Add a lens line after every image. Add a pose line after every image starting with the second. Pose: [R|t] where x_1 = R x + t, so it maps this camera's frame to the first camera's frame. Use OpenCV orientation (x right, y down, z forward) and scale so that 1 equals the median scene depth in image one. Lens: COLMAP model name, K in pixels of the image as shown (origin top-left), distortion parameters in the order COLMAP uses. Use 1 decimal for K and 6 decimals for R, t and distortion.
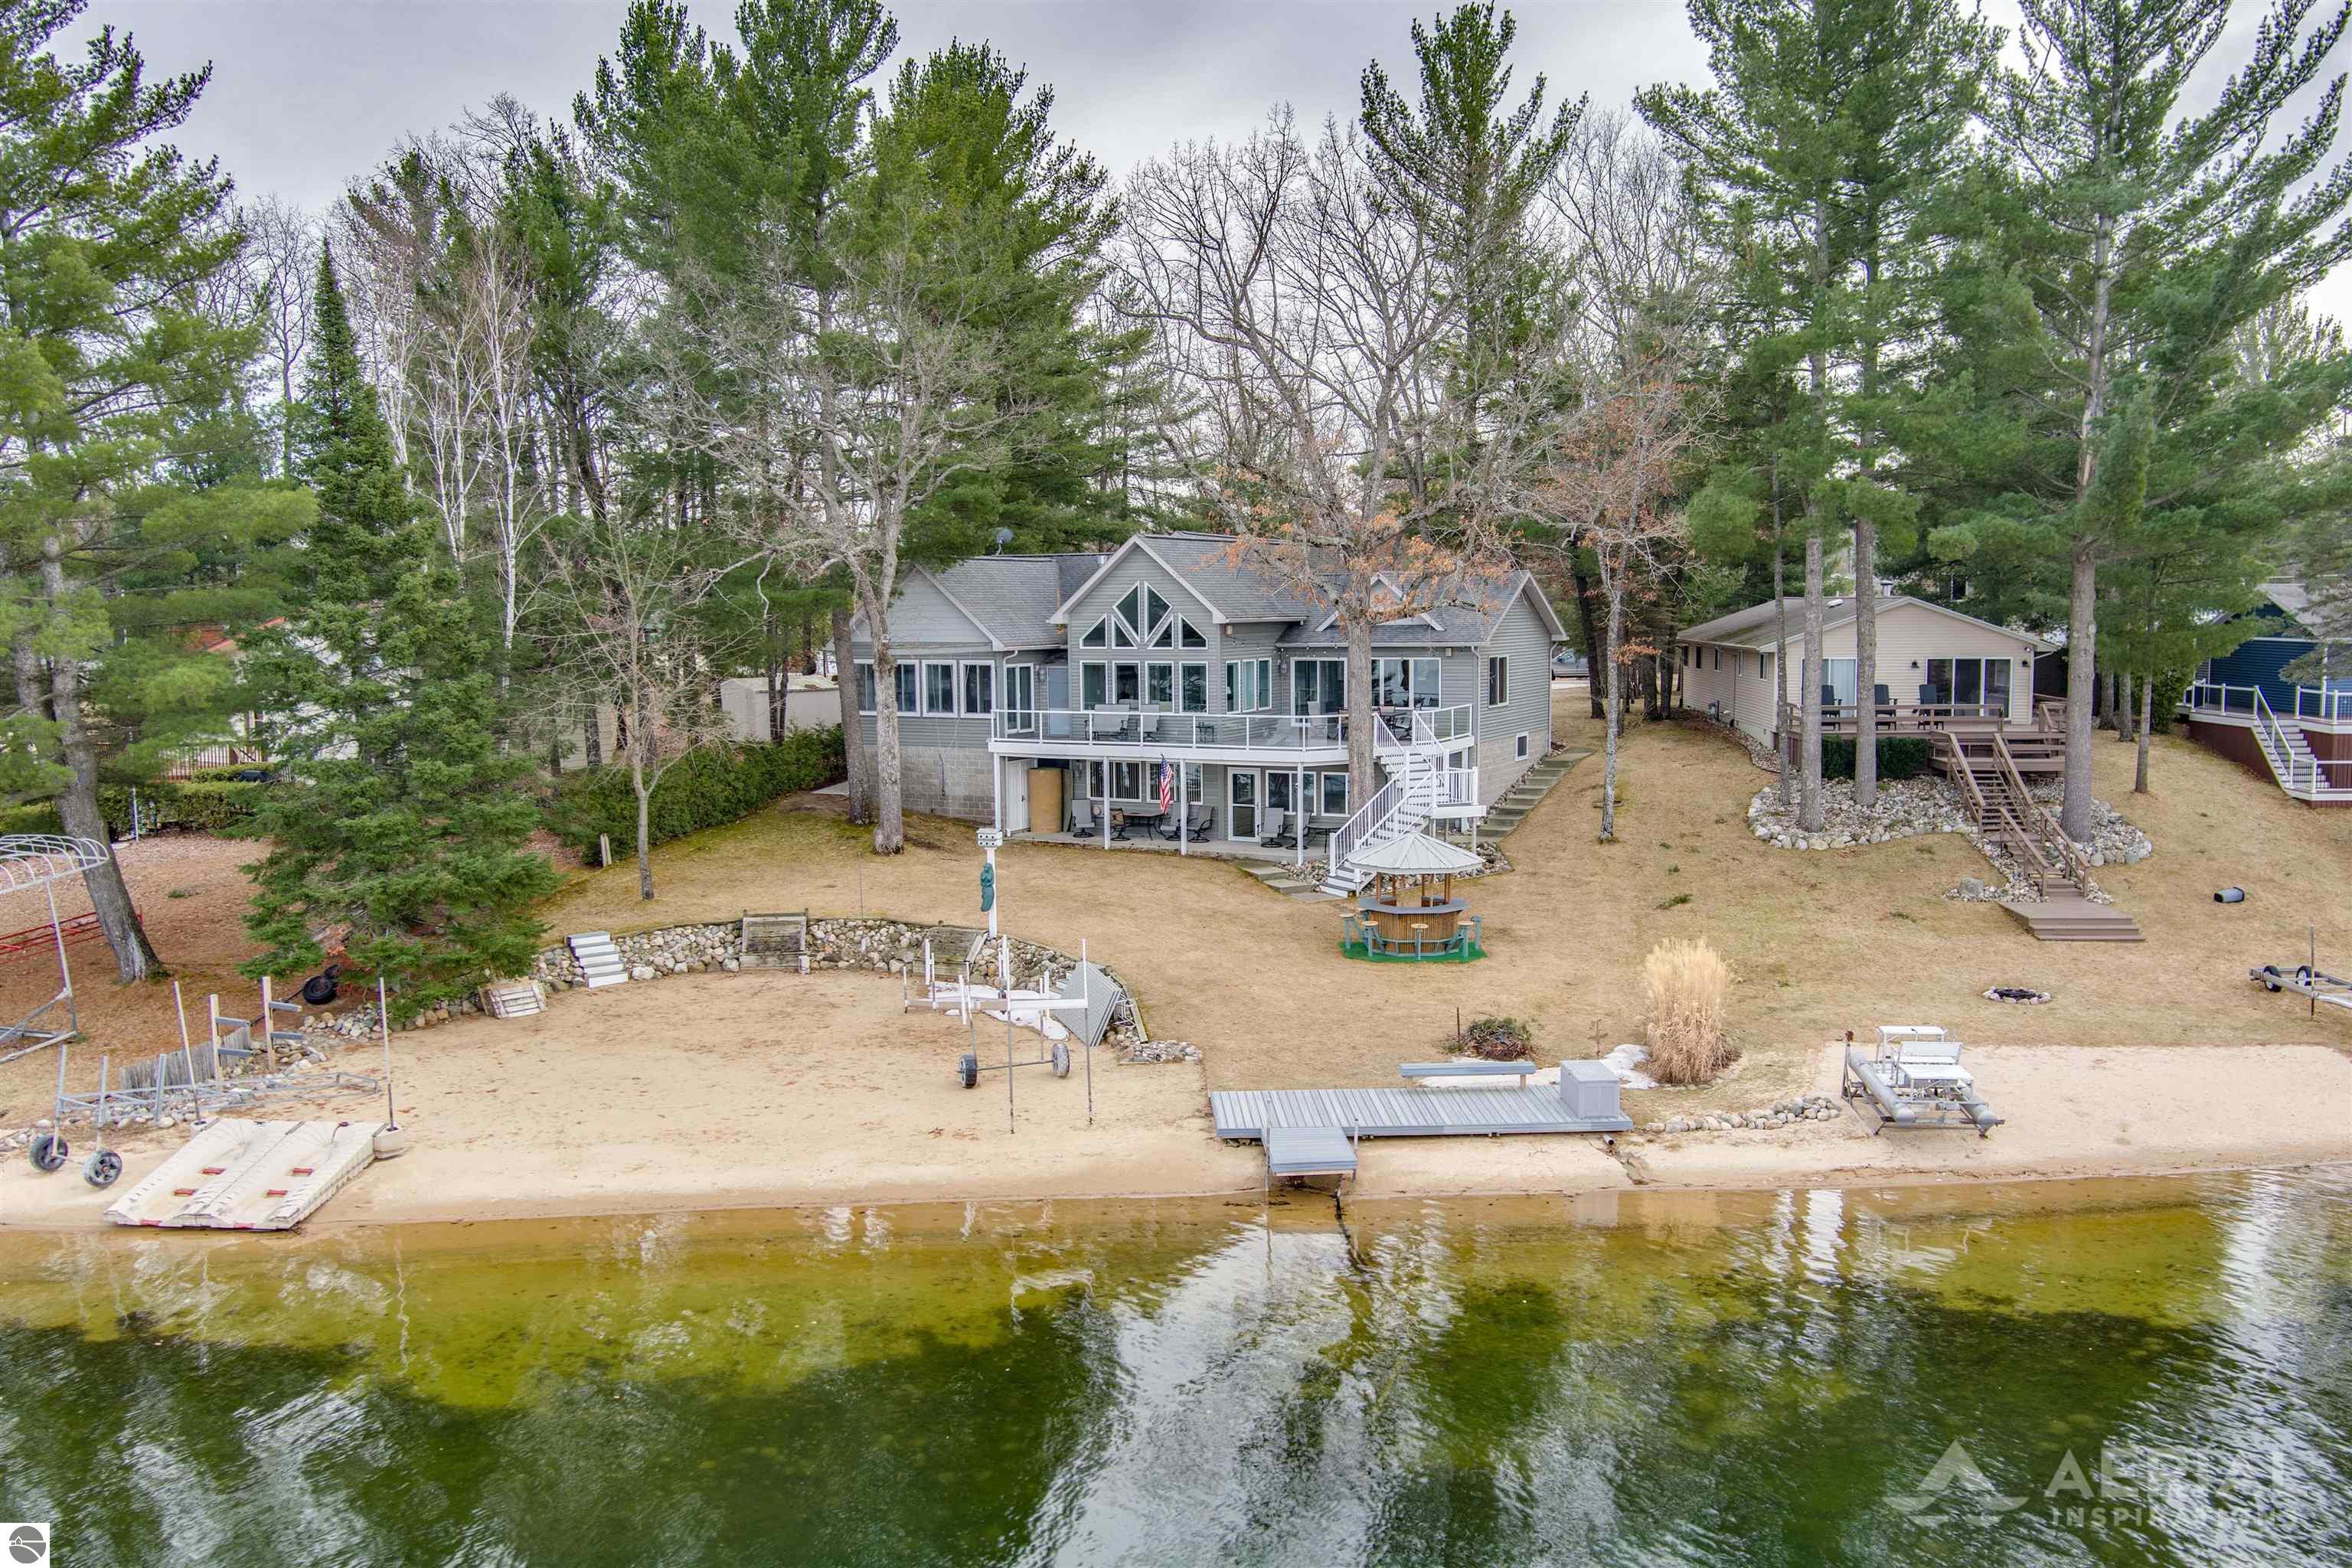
lens RADIAL K [[2027.7, 0, 1176.0], [0, 2027.7, 784.0], [0, 0, 1]] dist [-0.005836, -0.002929]
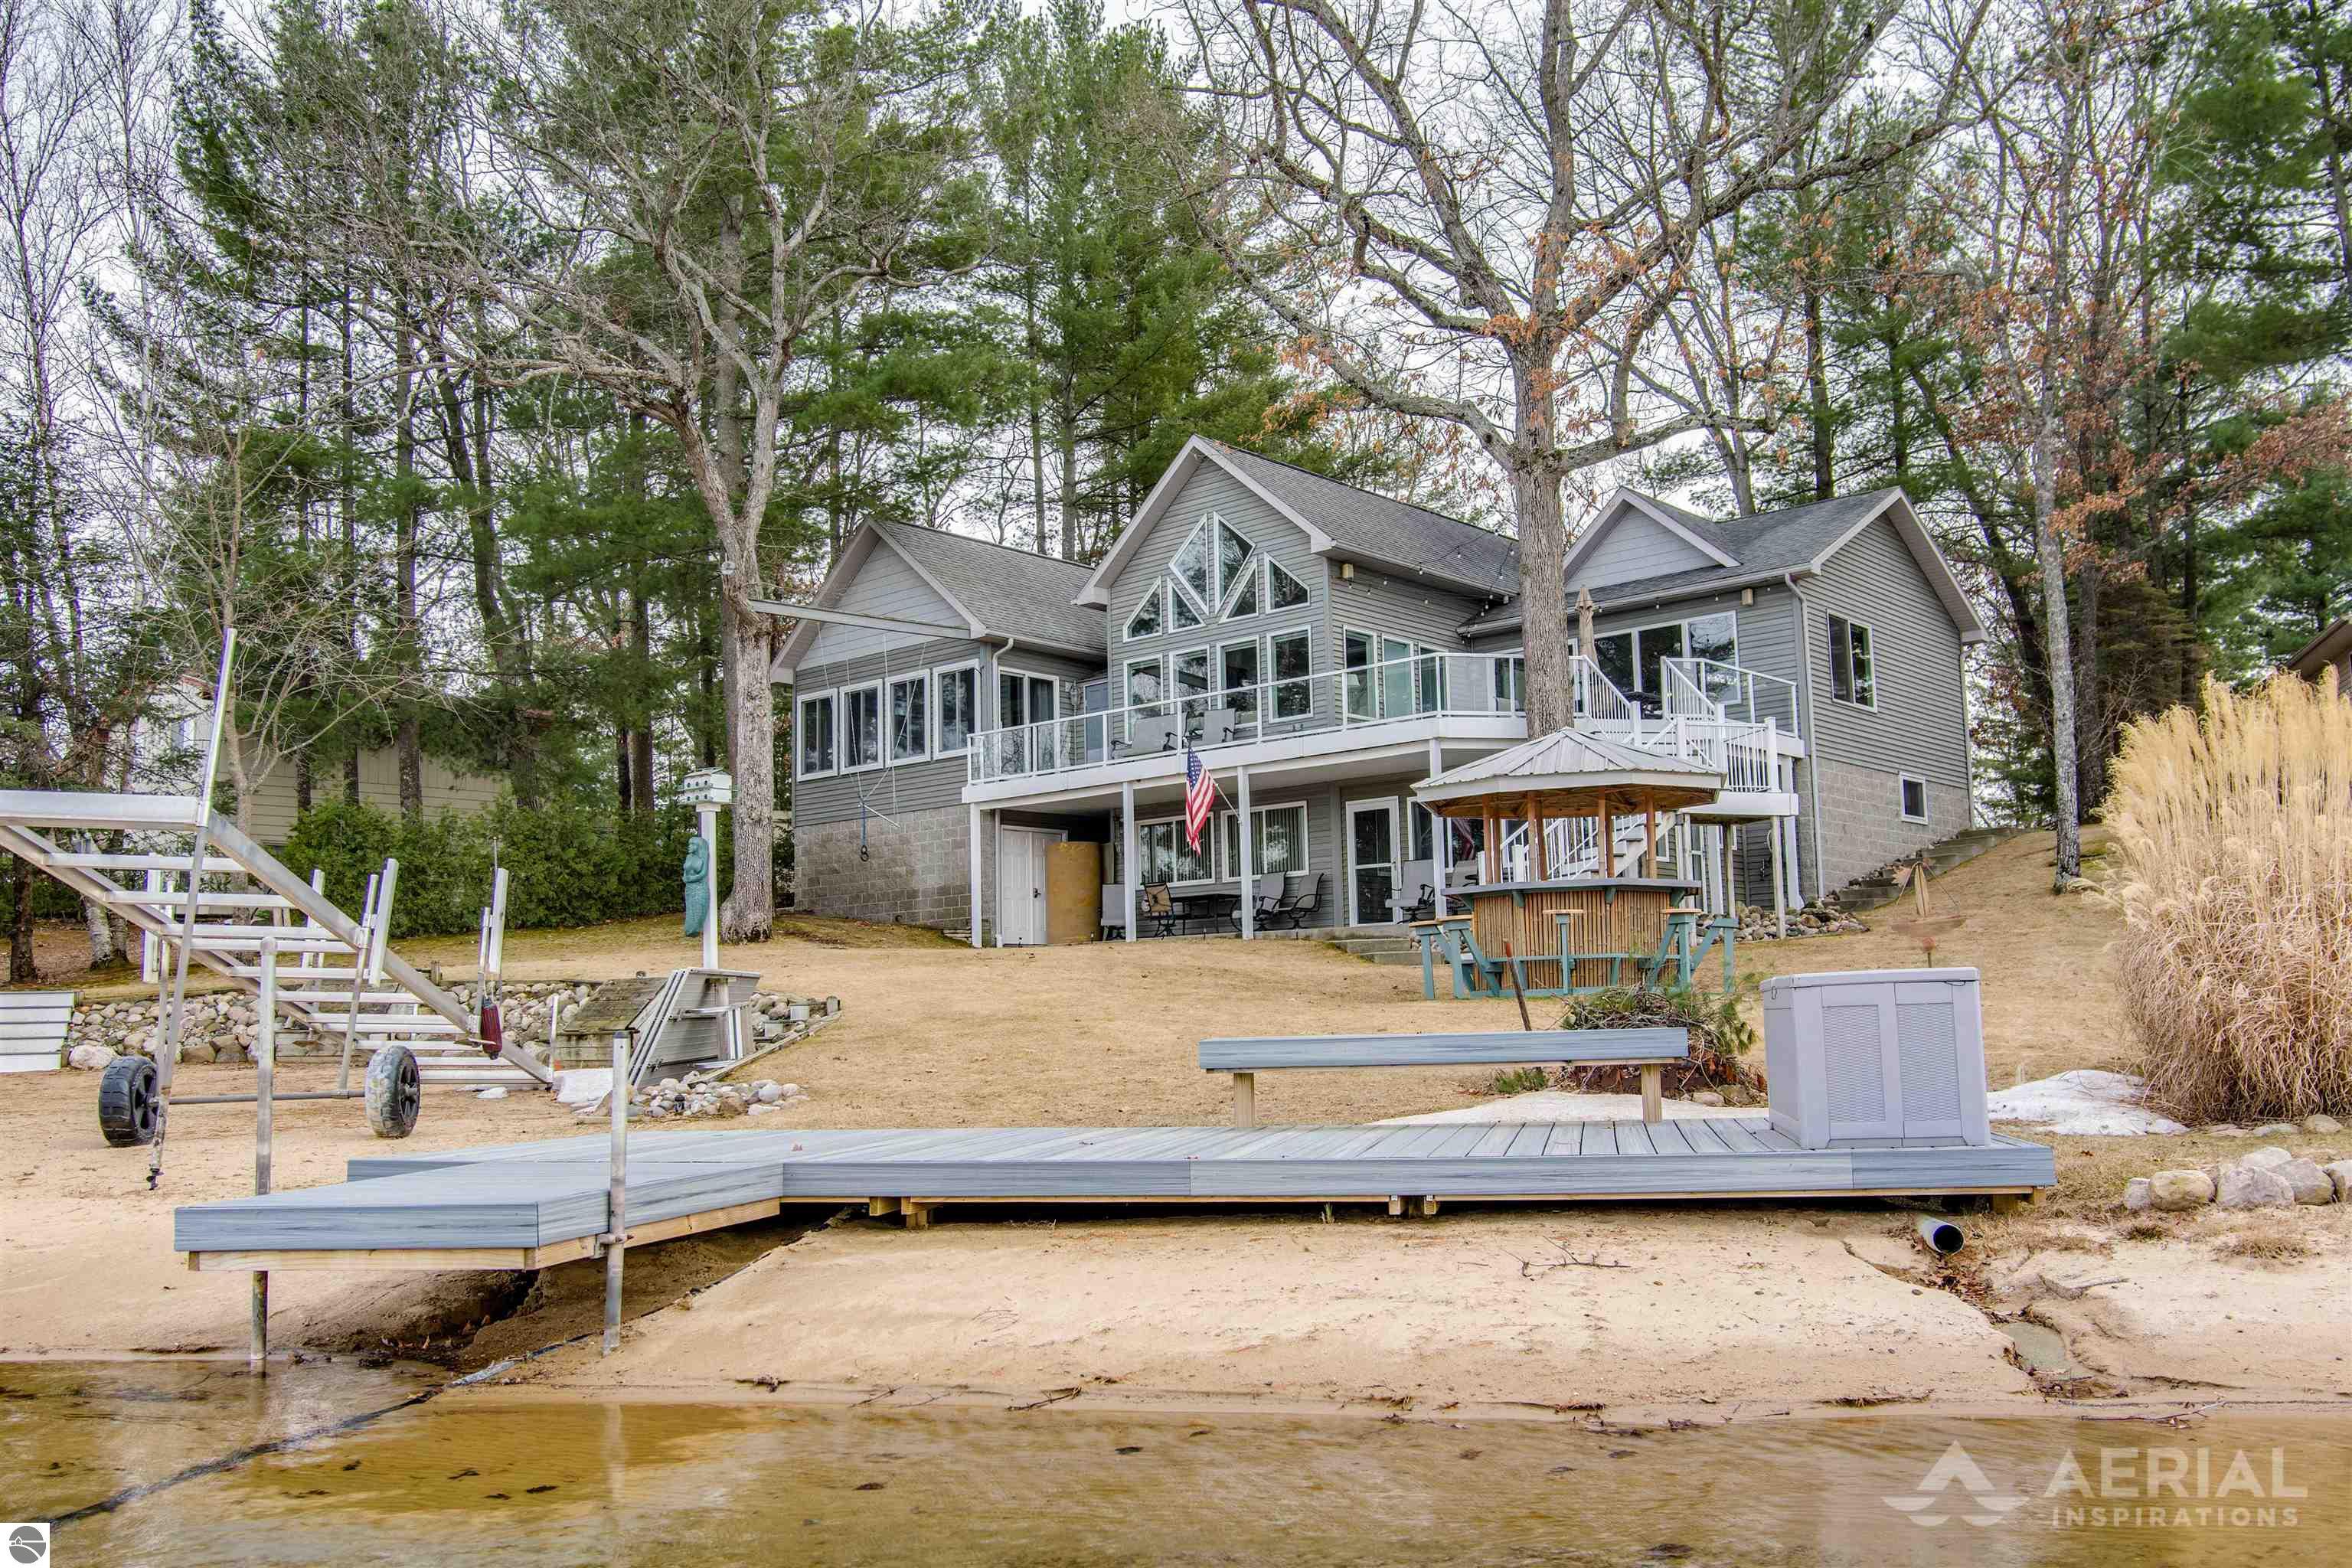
lens RADIAL K [[2027.7, 0, 1176.0], [0, 2027.7, 784.0], [0, 0, 1]] dist [-0.005836, -0.002929]
pose [[0.972647, -0.041182, -0.228610, 0.107640], [-0.005903, 0.979460, -0.201554, 0.100153], [0.232215, 0.197391, 0.952425, 0.443547]]
